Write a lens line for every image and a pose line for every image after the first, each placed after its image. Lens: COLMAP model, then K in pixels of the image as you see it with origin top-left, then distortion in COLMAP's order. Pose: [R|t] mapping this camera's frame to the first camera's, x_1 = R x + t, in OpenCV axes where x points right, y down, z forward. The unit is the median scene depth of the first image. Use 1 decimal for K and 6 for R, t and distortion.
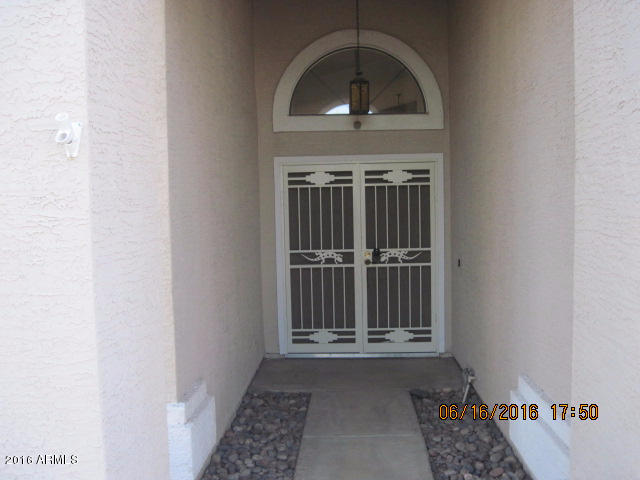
lens RADIAL K [[663.5, 0, 320.0], [0, 663.5, 240.2], [0, 0, 1]] dist [-0.111469, 0.000000]
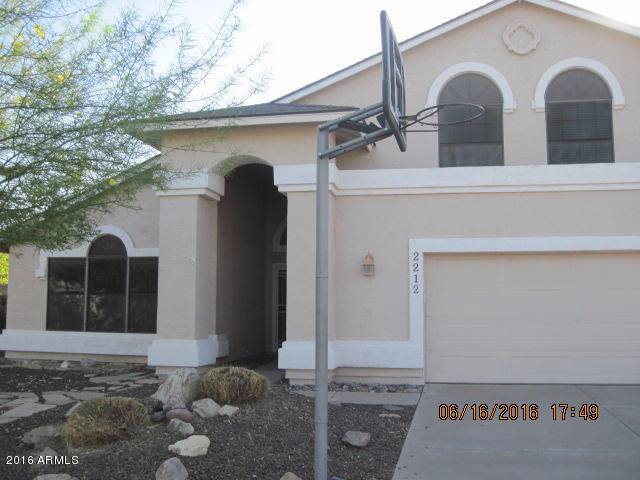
lens RADIAL K [[663.5, 0, 320.0], [0, 663.5, 239.6], [0, 0, 1]] dist [-0.111469, 0.000000]
pose [[0.989638, 0.011401, -0.143134, 0.837943], [-0.033145, 0.988059, -0.150466, 0.267192], [0.139709, 0.153651, 0.978199, -2.459299]]
